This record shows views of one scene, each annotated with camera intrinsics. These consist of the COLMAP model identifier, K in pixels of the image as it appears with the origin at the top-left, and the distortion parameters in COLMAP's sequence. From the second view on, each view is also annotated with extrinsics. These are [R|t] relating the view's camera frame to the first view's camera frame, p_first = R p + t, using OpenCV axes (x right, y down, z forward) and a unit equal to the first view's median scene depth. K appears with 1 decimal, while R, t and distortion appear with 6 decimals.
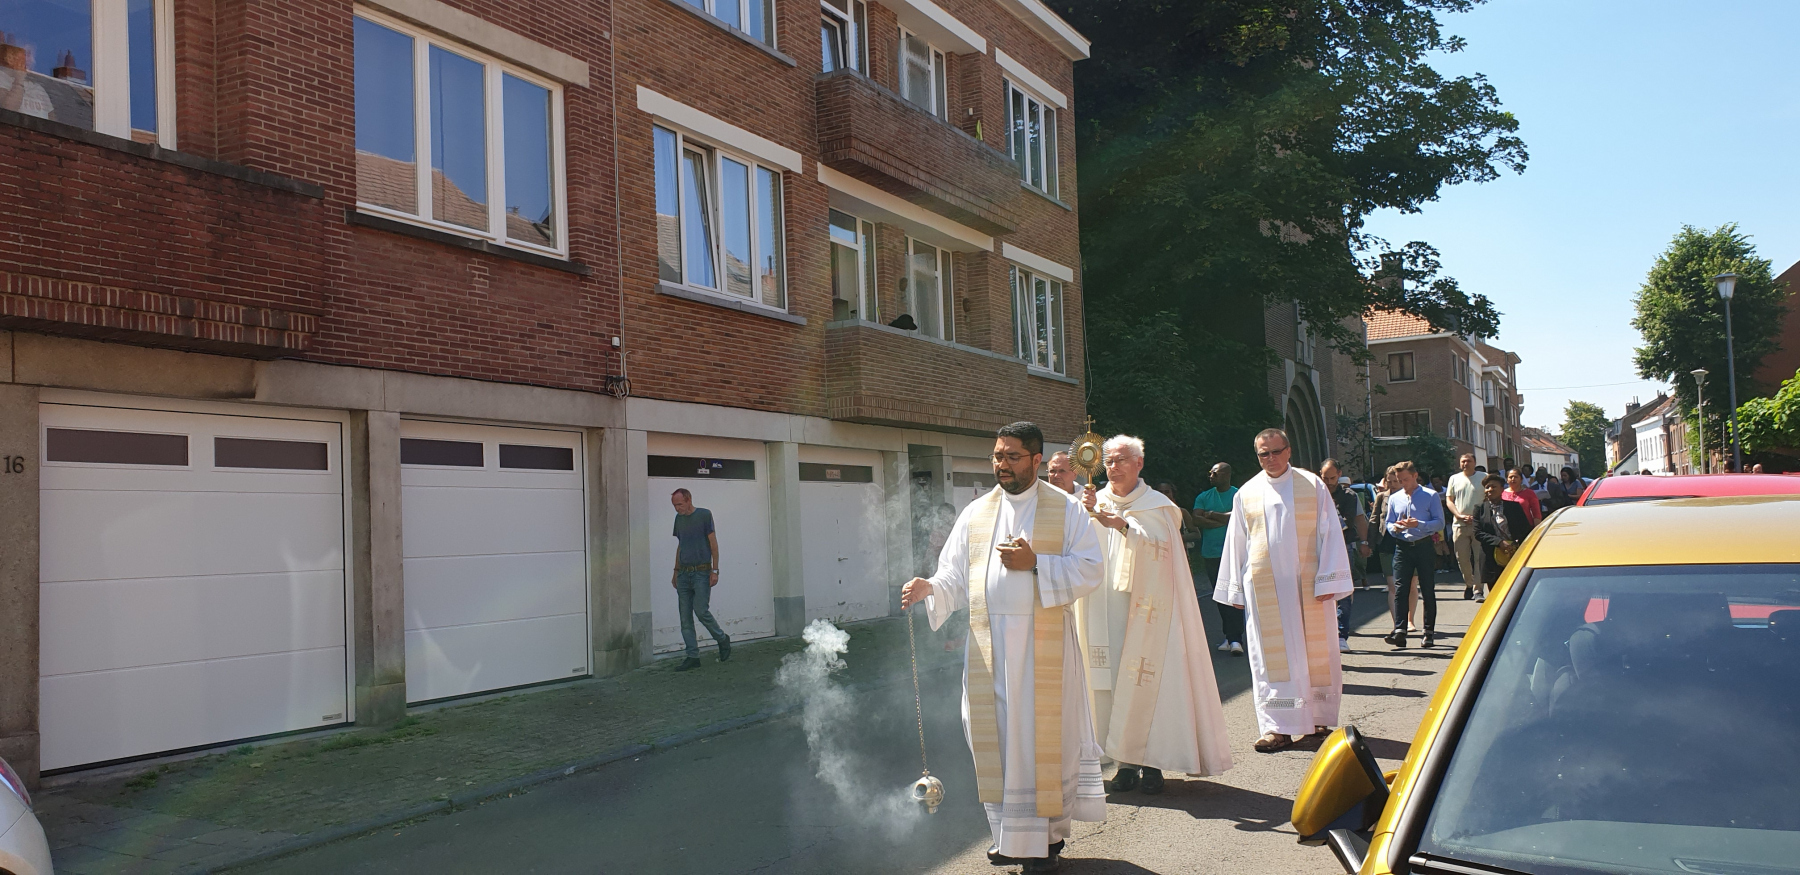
lens RADIAL K [[1416.5, 0, 900.0], [0, 1416.5, 437.5], [0, 0, 1]] dist [0.070847, -0.000641]
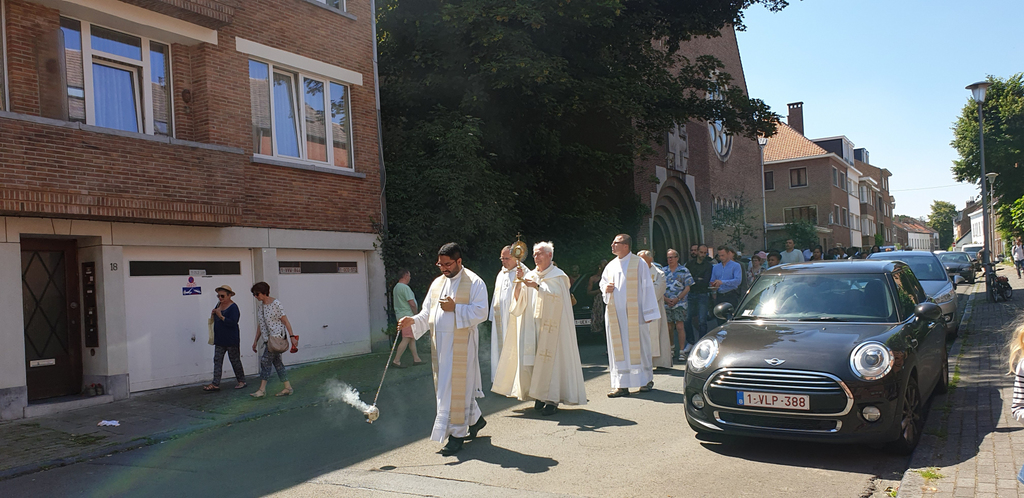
lens RADIAL K [[805.8, 0, 512.0], [0, 805.8, 249.0], [0, 0, 1]] dist [0.070847, -0.000641]
pose [[0.998741, -0.011338, -0.048859, 0.101837], [0.012559, 0.999615, 0.024755, 0.001412], [0.048559, -0.025337, 0.998499, 0.140533]]
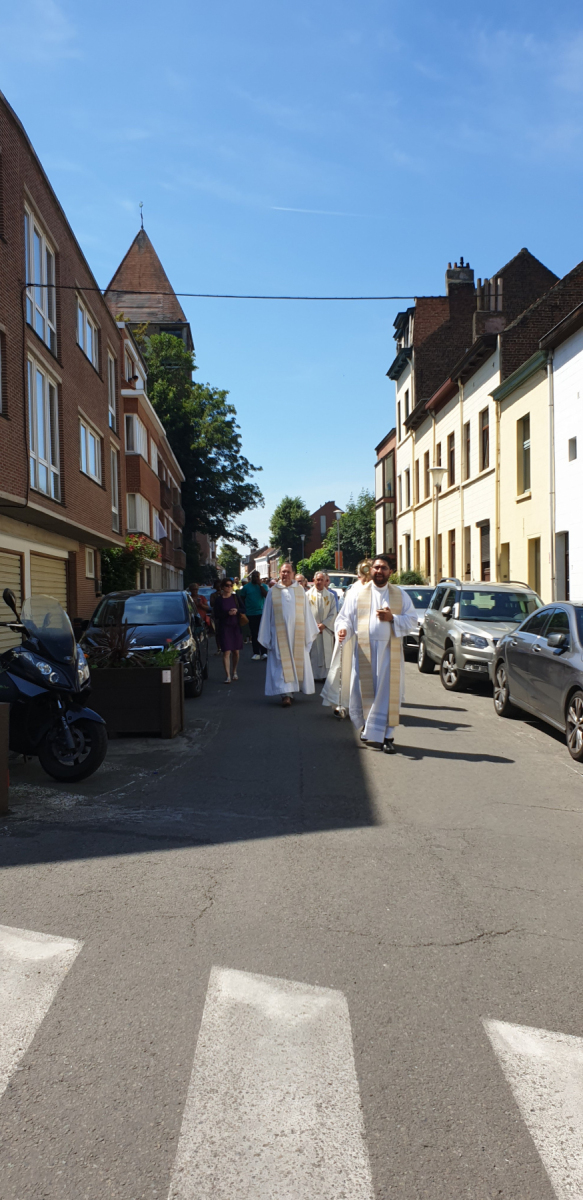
lens RADIAL K [[971.0, 0, 311.7], [0, 971.0, 613.7], [0, 0, 1]] dist [0.222835, -0.626338]
pose [[0.850785, 0.012076, 0.525375, -0.426205], [-0.046983, 0.997480, 0.053156, -0.016883], [-0.523410, -0.069908, 0.849209, -0.684104]]
